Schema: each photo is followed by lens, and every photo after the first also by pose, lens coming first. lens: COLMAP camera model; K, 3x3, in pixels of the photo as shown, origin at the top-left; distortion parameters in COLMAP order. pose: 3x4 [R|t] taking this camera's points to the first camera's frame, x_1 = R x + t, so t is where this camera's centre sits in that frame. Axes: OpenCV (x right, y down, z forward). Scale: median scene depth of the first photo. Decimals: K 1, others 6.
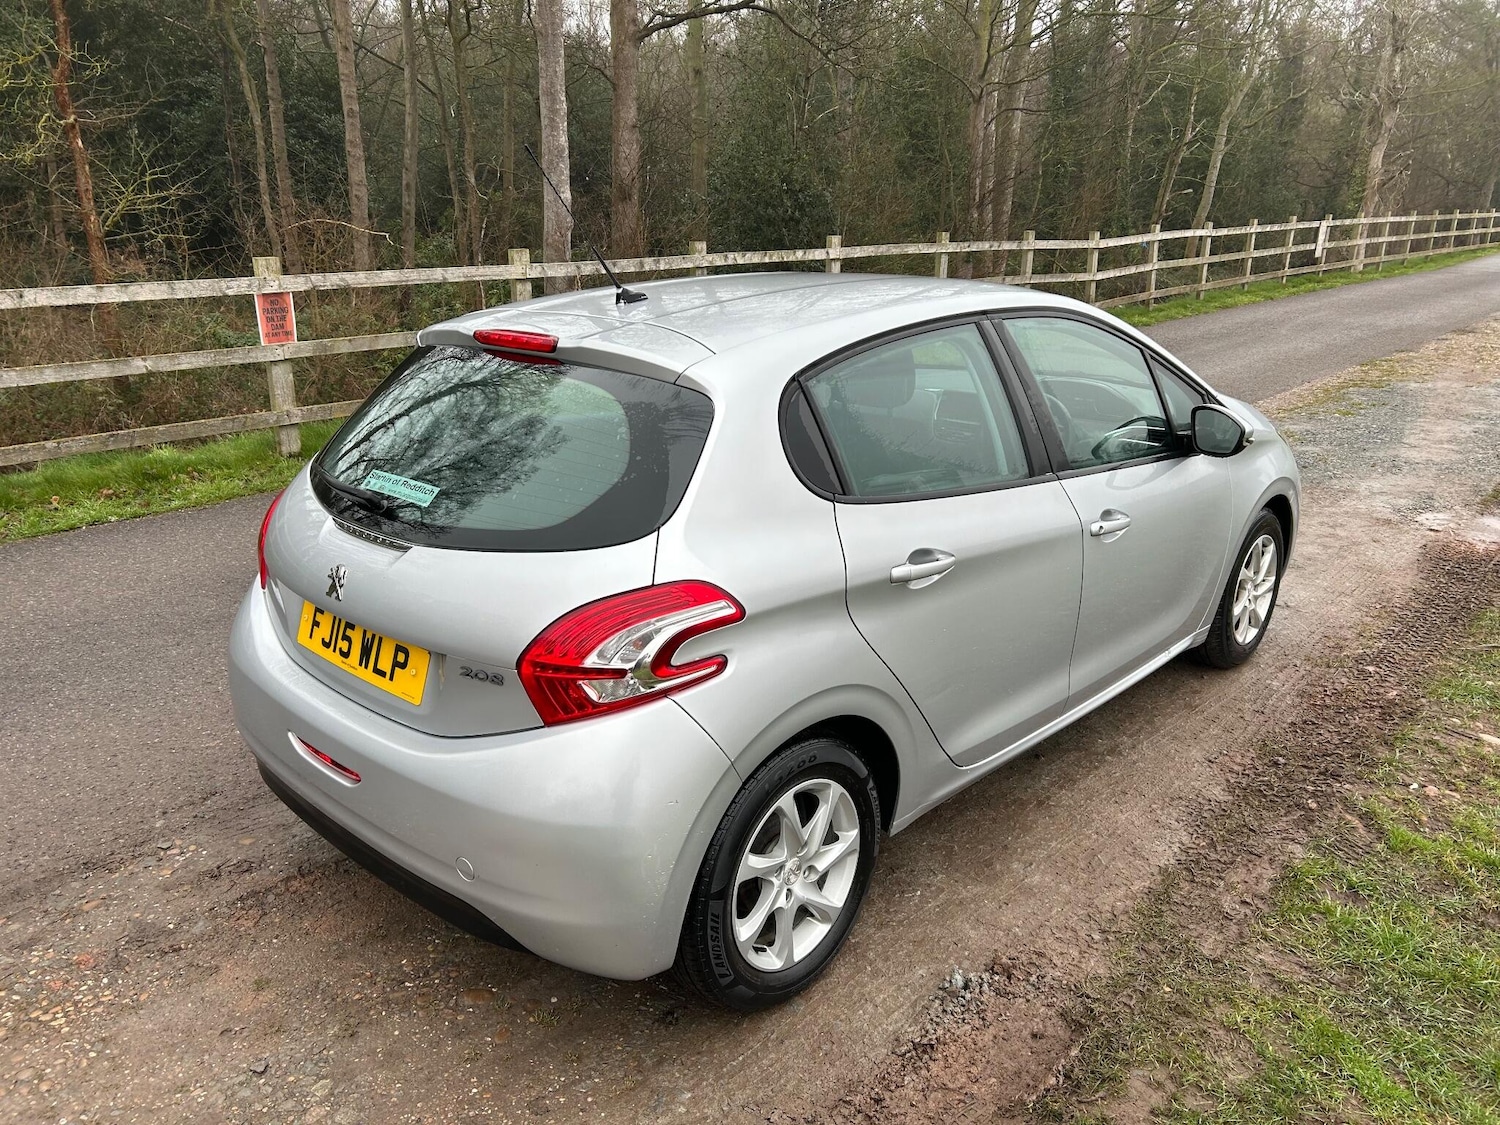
lens RADIAL K [[1136.0, 0, 748.4], [0, 1136.0, 574.0], [0, 0, 1]] dist [0.056068, -0.067030]
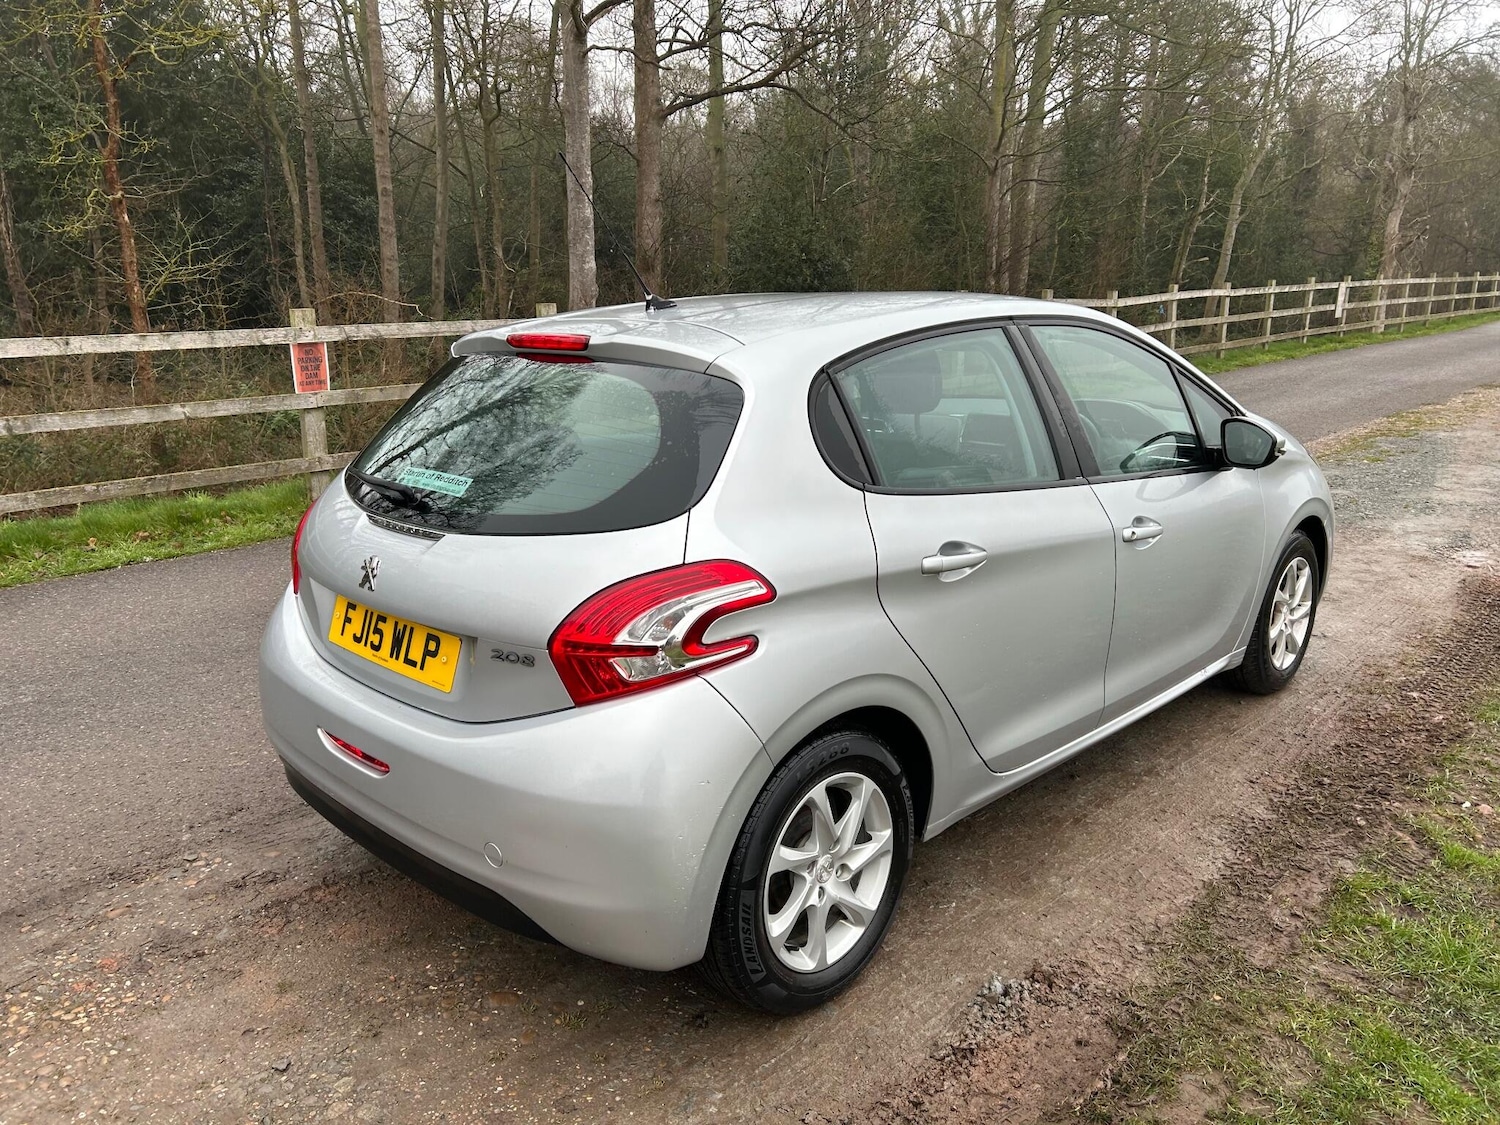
lens RADIAL K [[1137.1, 0, 734.2], [0, 1137.1, 562.4], [0, 0, 1]] dist [0.056385, -0.067978]
pose [[0.999545, -0.003543, -0.029944, -0.008245], [0.001391, 0.997433, -0.071588, 0.066123], [0.030121, 0.071514, 0.996985, 0.003805]]
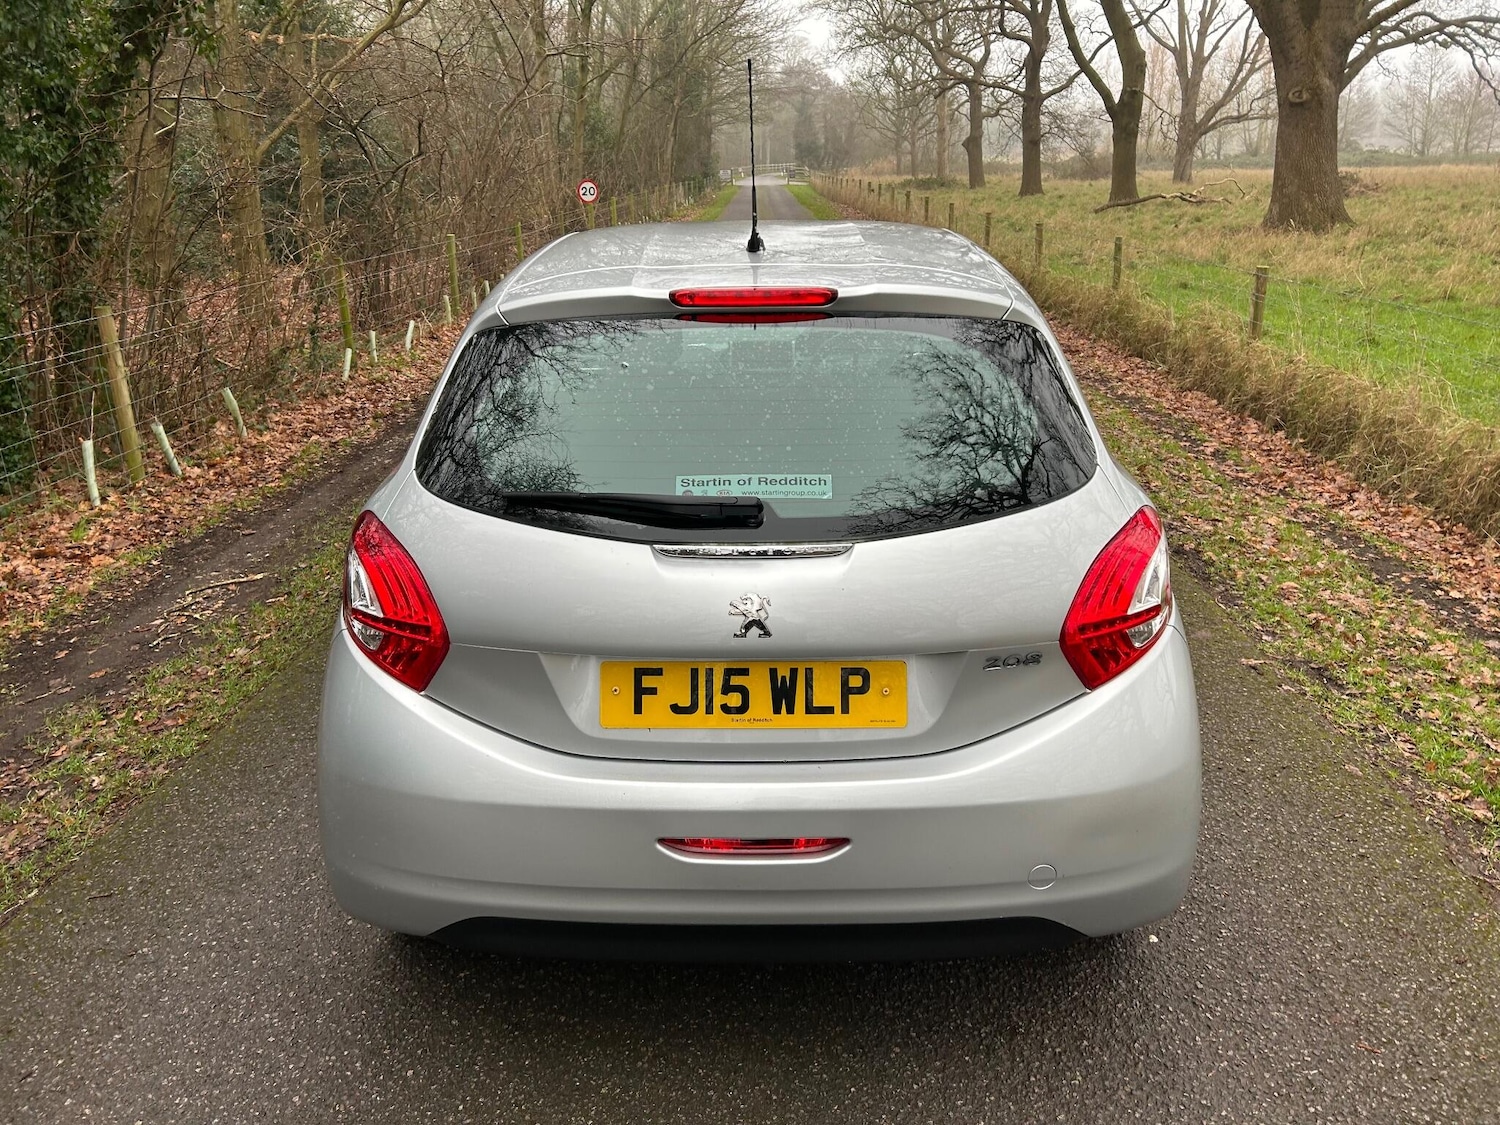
lens RADIAL K [[1135.8, 0, 750.0], [0, 1135.8, 562.5], [0, 0, 1]] dist [0.056142, -0.066970]
pose [[0.735428, -0.222035, 0.640193, -0.796262], [0.213537, 0.972592, 0.092016, -0.093934], [-0.643077, 0.069034, 0.762684, 0.383155]]
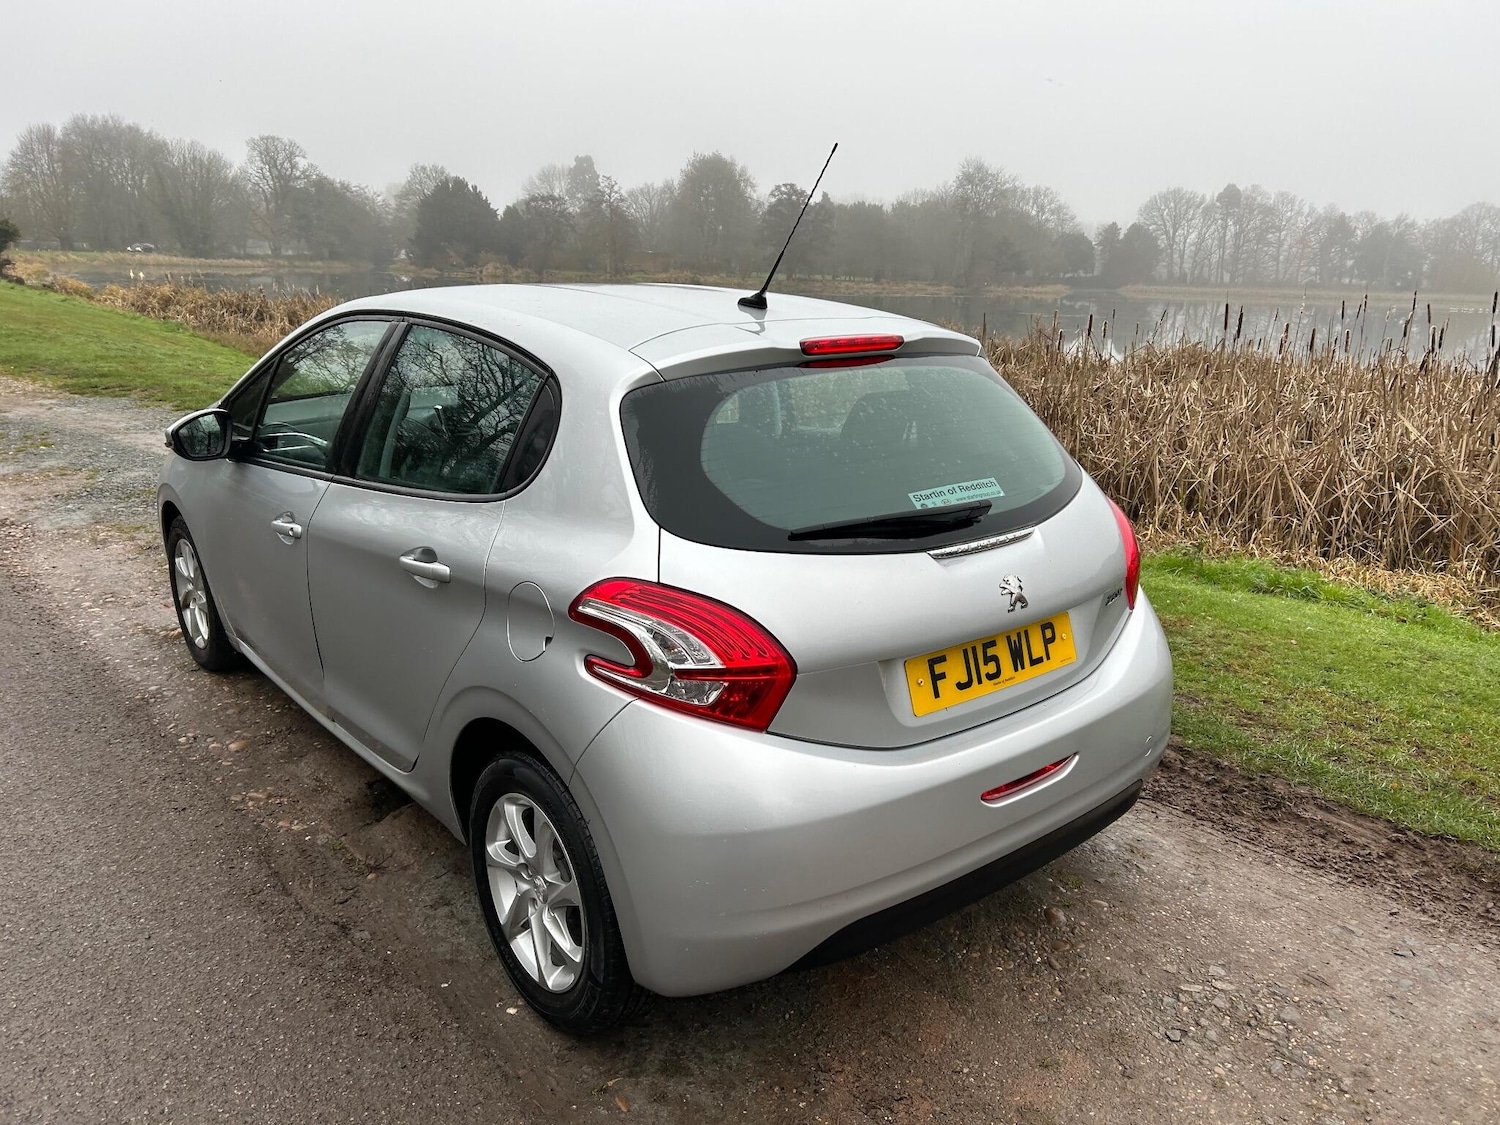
lens RADIAL K [[1135.8, 0, 750.0], [0, 1135.8, 562.5], [0, 0, 1]] dist [0.056142, -0.066970]
pose [[0.130114, -0.263797, 0.955762, -1.218769], [0.293240, 0.931072, 0.217061, -0.272420], [-0.947143, 0.252025, 0.198502, 0.951491]]
